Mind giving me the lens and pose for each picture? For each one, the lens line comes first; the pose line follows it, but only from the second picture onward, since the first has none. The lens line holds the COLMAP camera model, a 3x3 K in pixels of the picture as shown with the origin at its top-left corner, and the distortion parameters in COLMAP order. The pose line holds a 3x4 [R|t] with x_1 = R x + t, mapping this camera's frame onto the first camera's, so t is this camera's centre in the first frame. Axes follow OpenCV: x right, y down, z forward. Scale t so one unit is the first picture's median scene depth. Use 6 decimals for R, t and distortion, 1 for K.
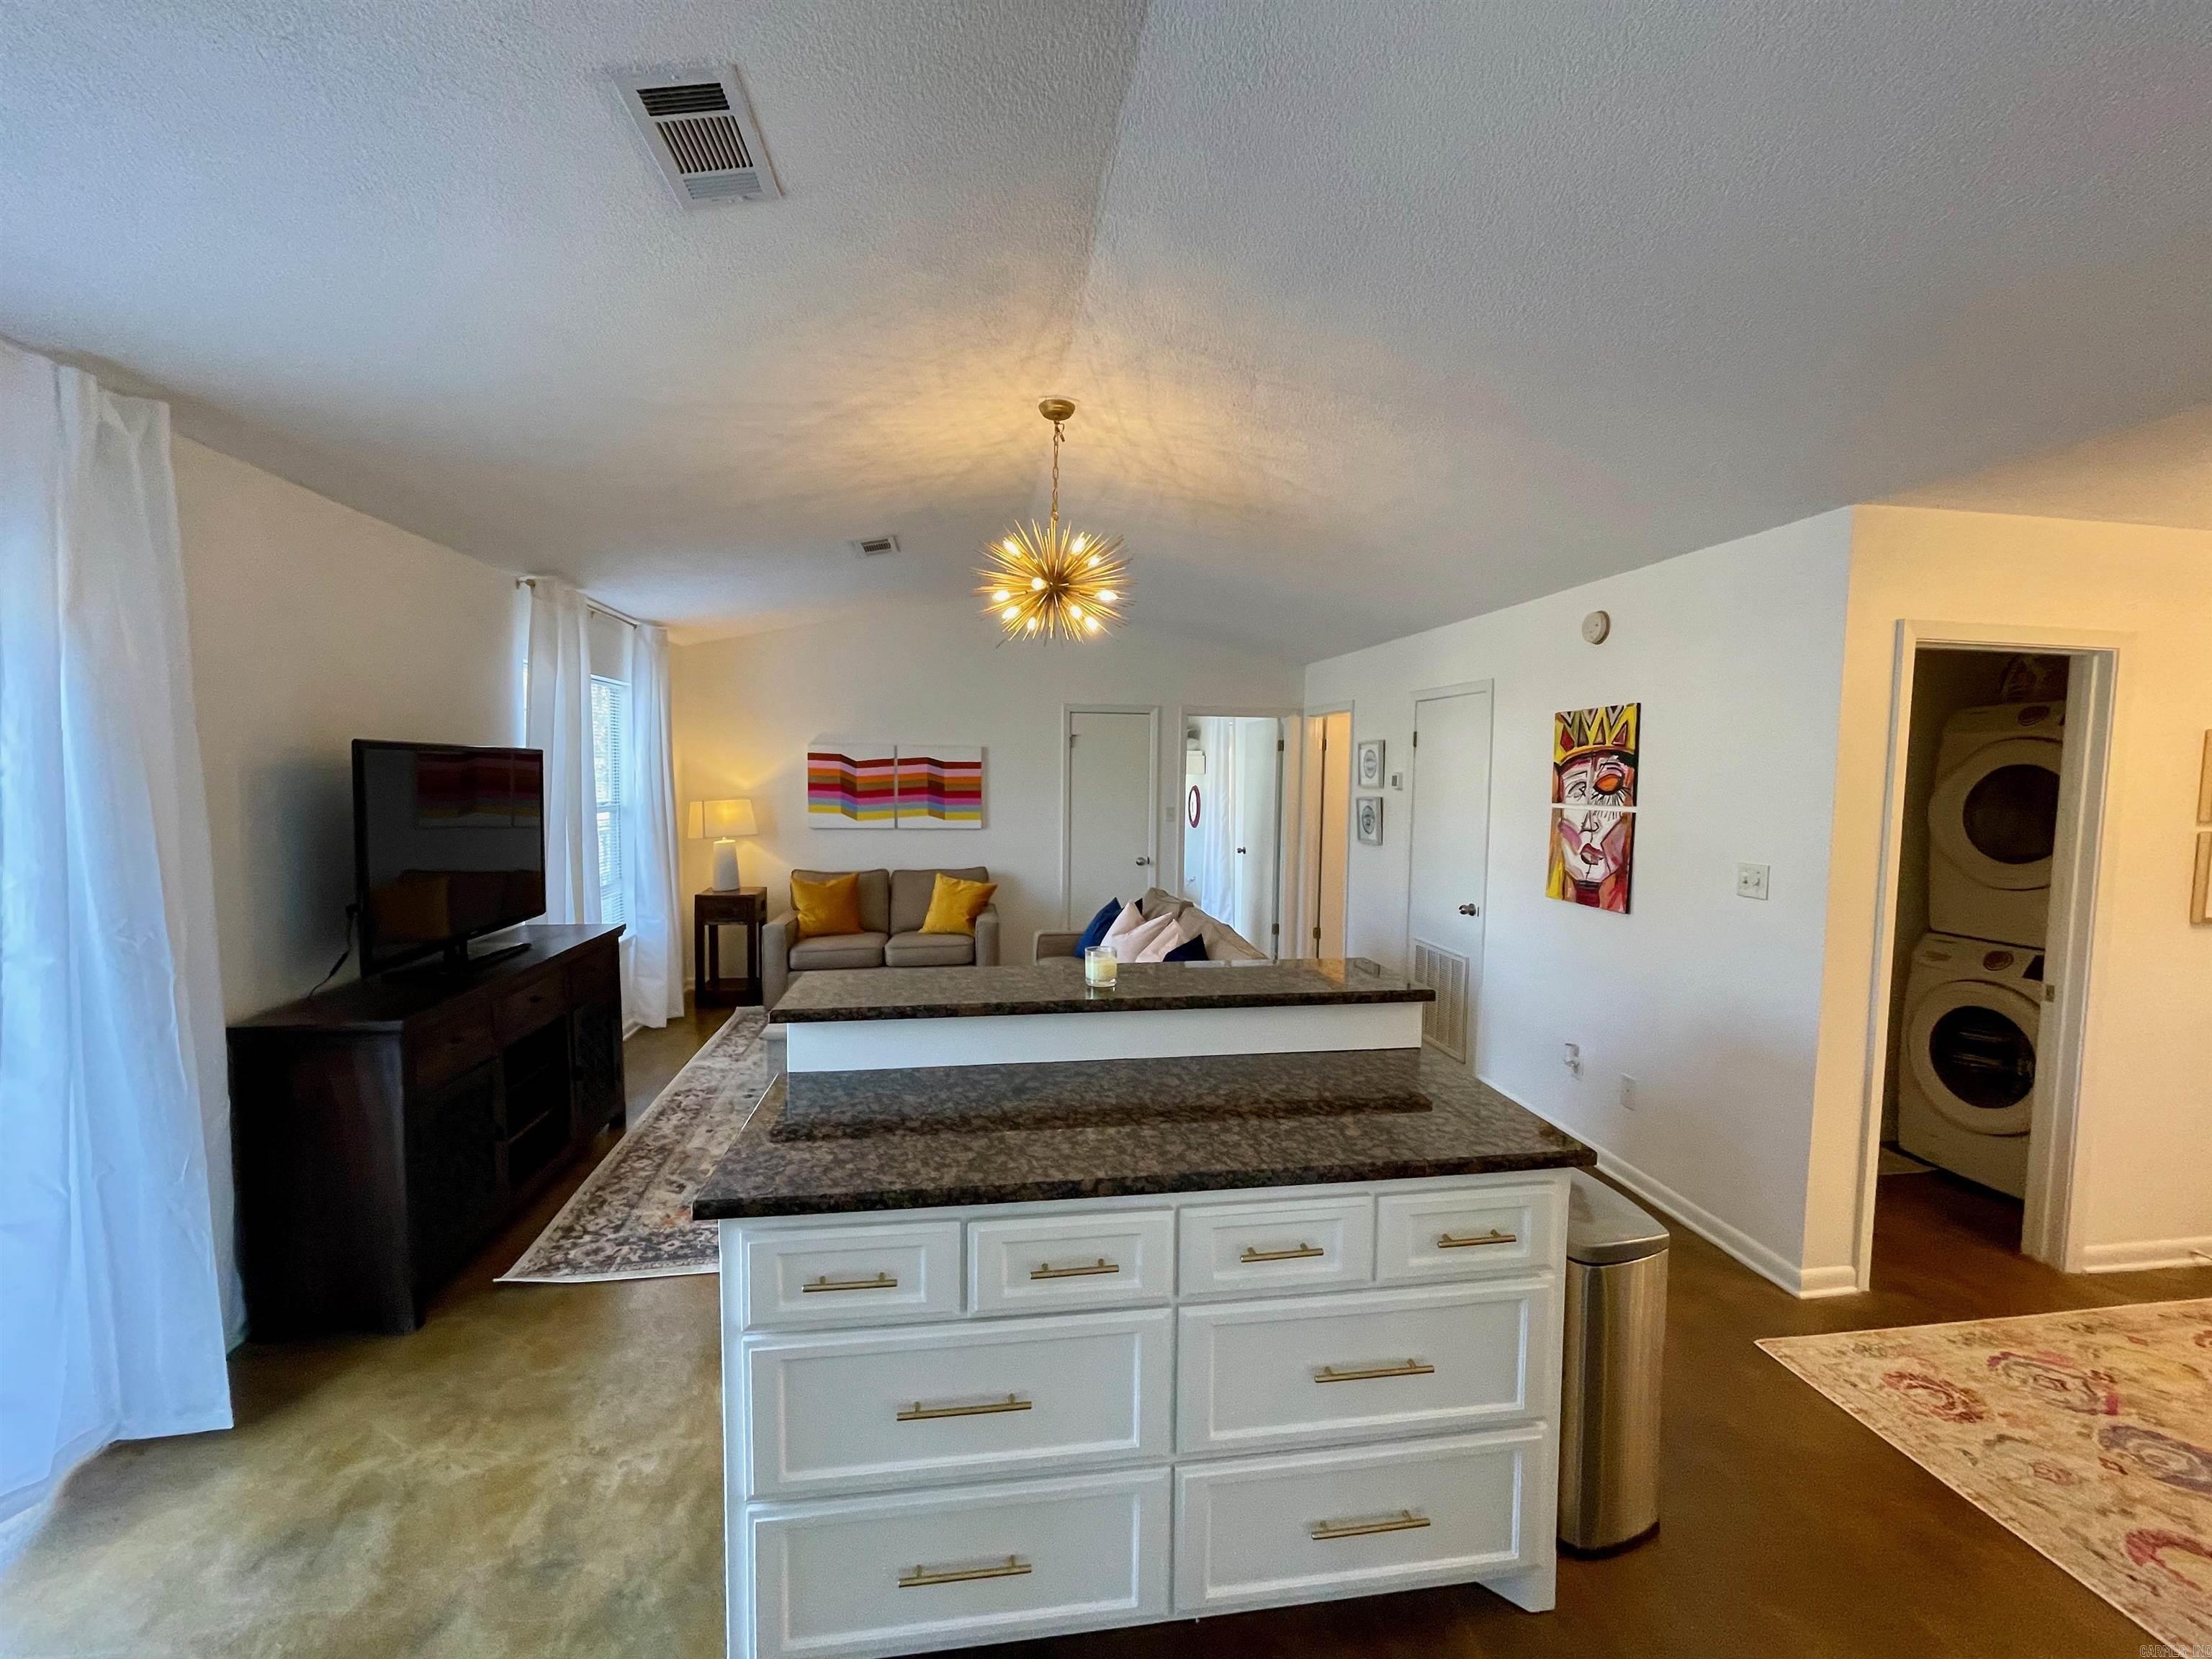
lens RADIAL K [[890.3, 0, 1105.3], [0, 890.3, 827.6], [0, 0, 1]] dist [-0.005346, 0.000379]
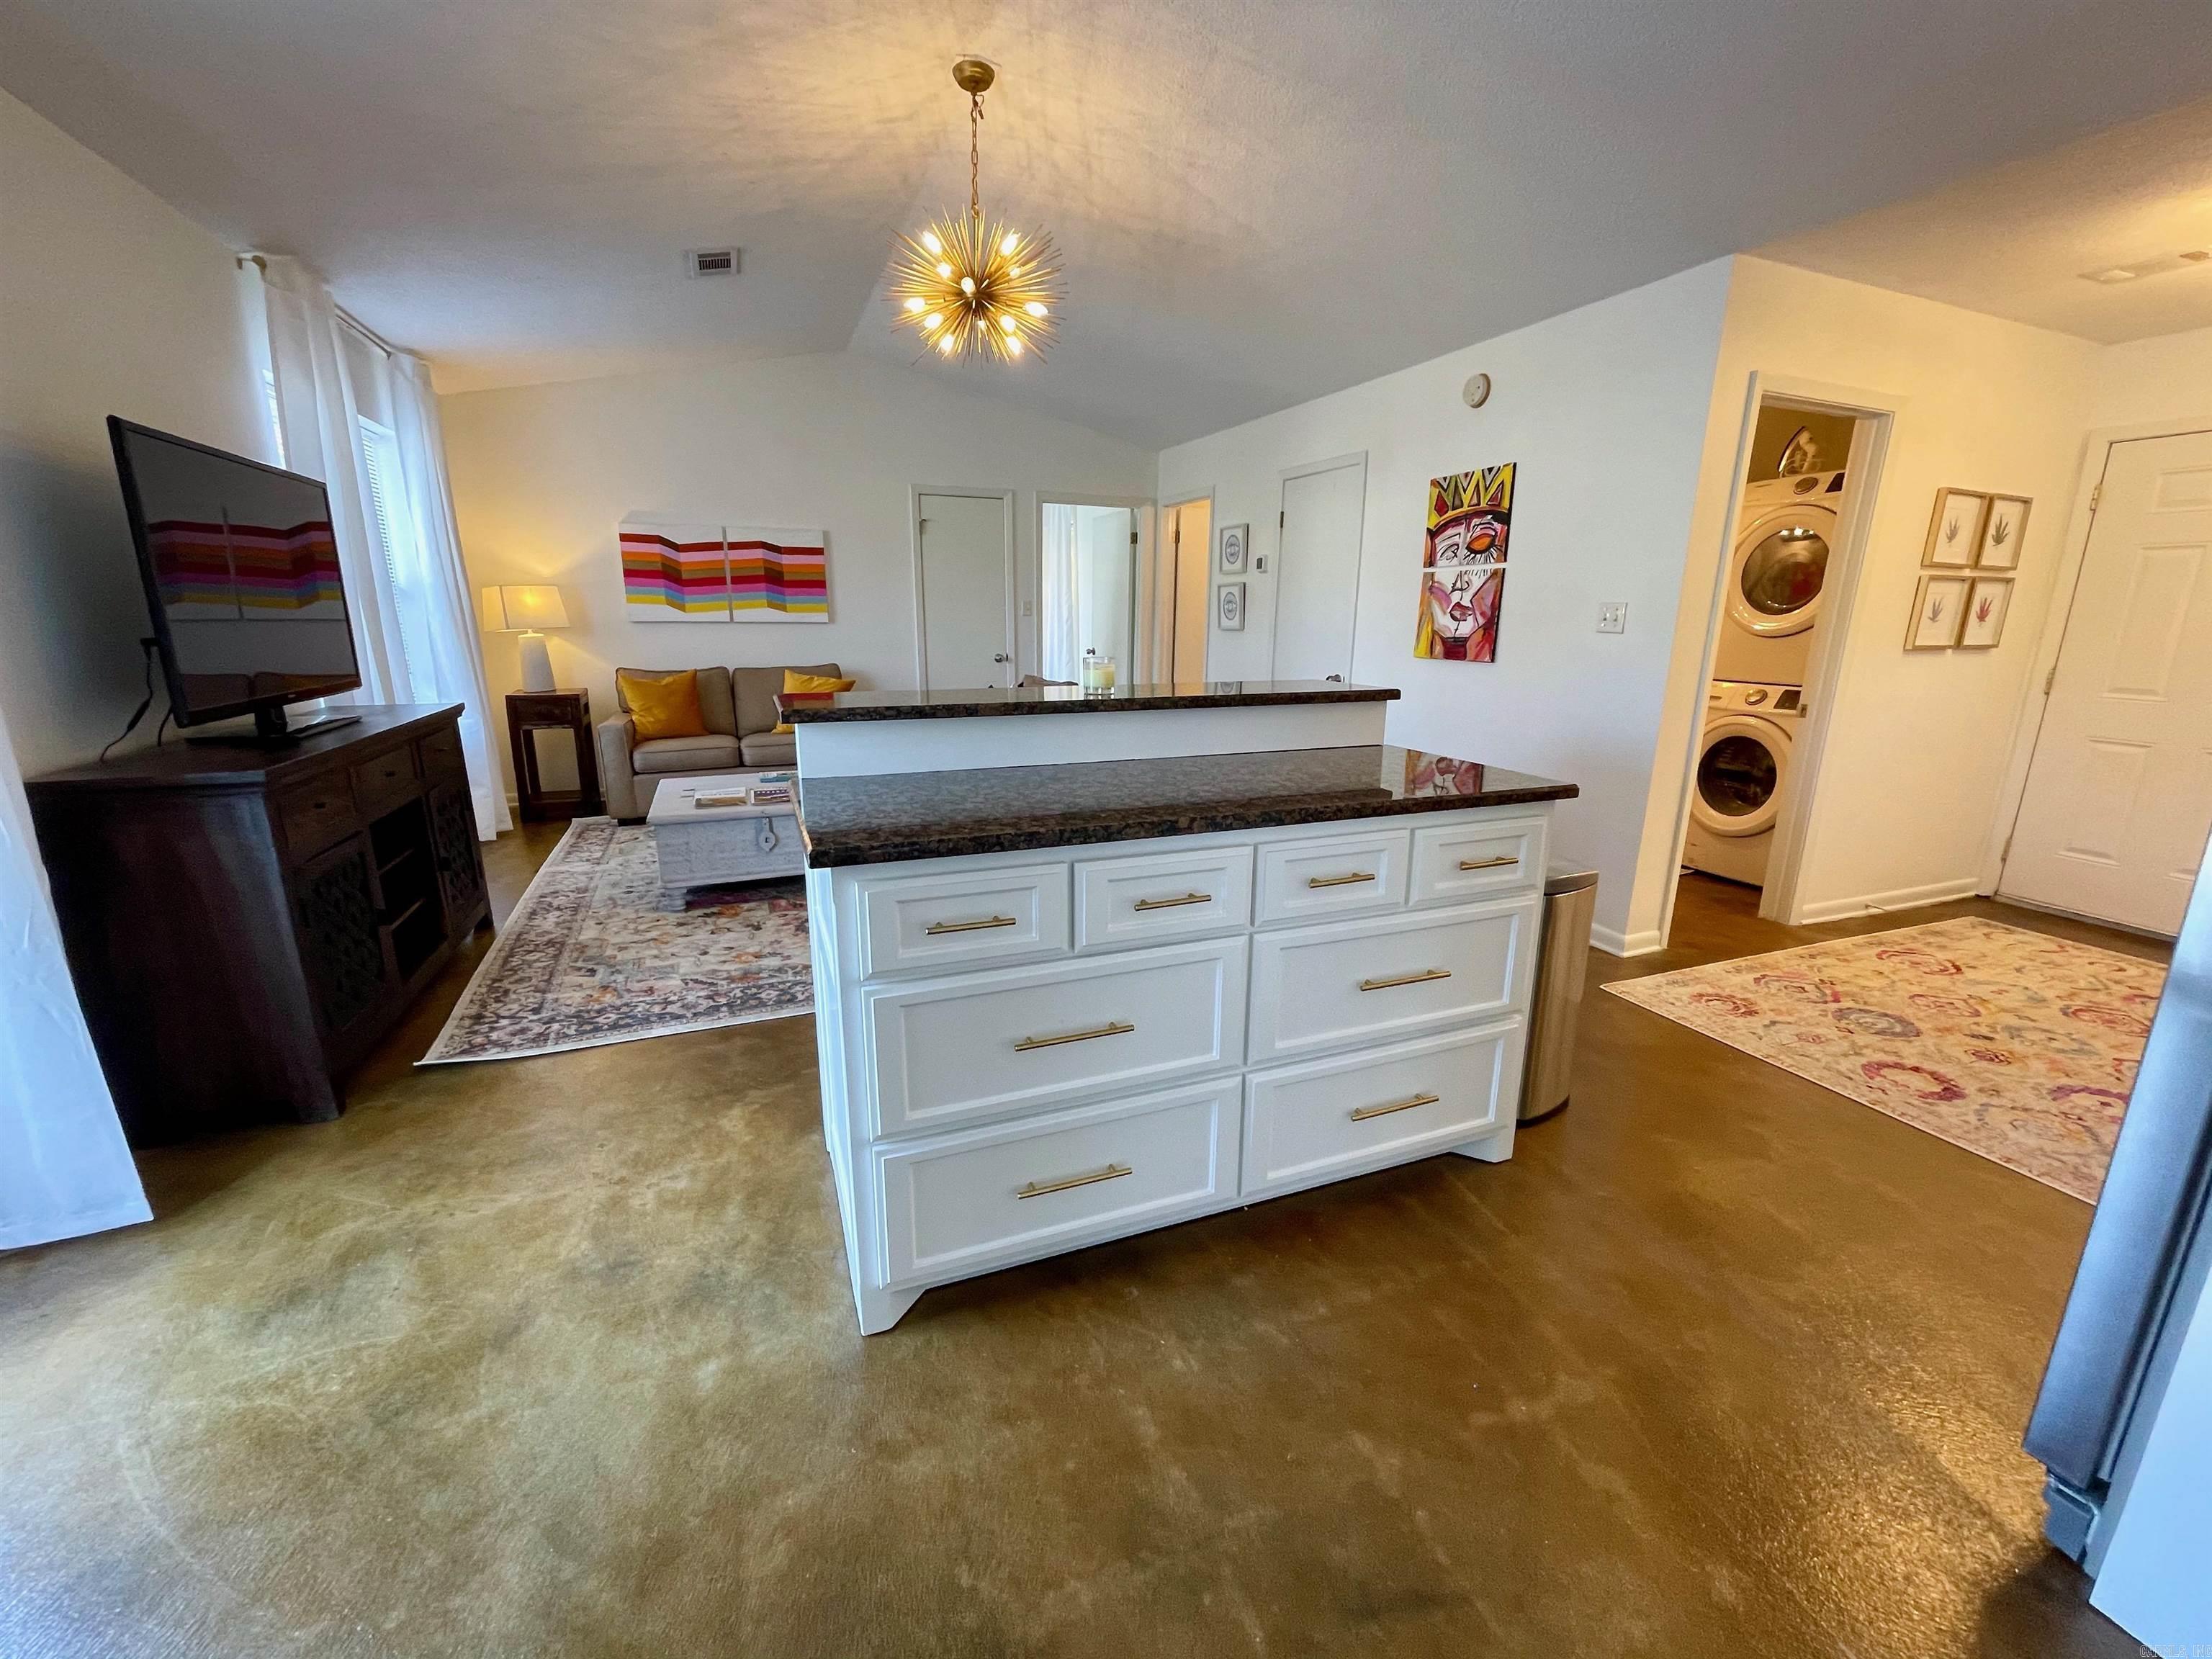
lens RADIAL K [[890.3, 0, 1104.3], [0, 890.3, 825.9], [0, 0, 1]] dist [-0.005346, 0.000379]
pose [[0.973151, -0.055624, 0.223343, -0.166469], [0.015412, 0.983929, 0.177895, 0.104430], [-0.229649, -0.169677, 0.958369, 0.007156]]
